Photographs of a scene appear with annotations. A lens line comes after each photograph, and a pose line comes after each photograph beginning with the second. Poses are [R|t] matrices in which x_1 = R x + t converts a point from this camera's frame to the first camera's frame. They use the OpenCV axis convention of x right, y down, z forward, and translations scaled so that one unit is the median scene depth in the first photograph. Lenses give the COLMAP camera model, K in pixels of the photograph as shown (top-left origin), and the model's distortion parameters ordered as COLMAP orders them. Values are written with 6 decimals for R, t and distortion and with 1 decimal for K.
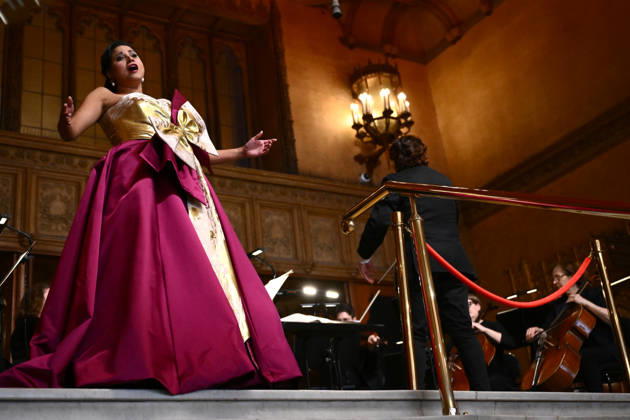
lens RADIAL K [[859.8, 0, 286.1], [0, 859.8, 165.1], [0, 0, 1]] dist [0.004191, -0.039112]
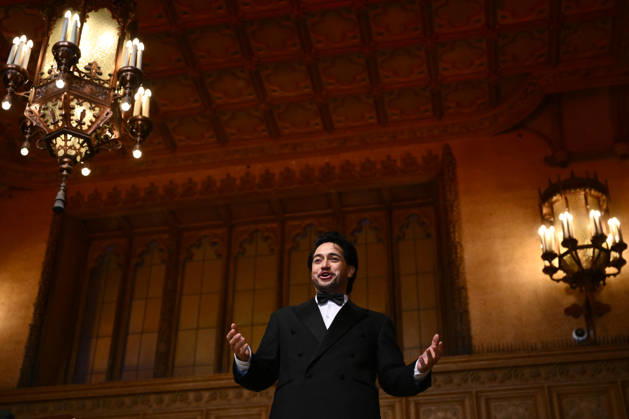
lens RADIAL K [[976.5, 0, 289.1], [0, 976.5, 247.6], [0, 0, 1]] dist [-0.018420, -0.022675]
pose [[0.739039, -0.278396, -0.613447, 0.445064], [0.196800, 0.960113, -0.198629, 0.060178], [0.644275, 0.026069, 0.764349, 0.212738]]
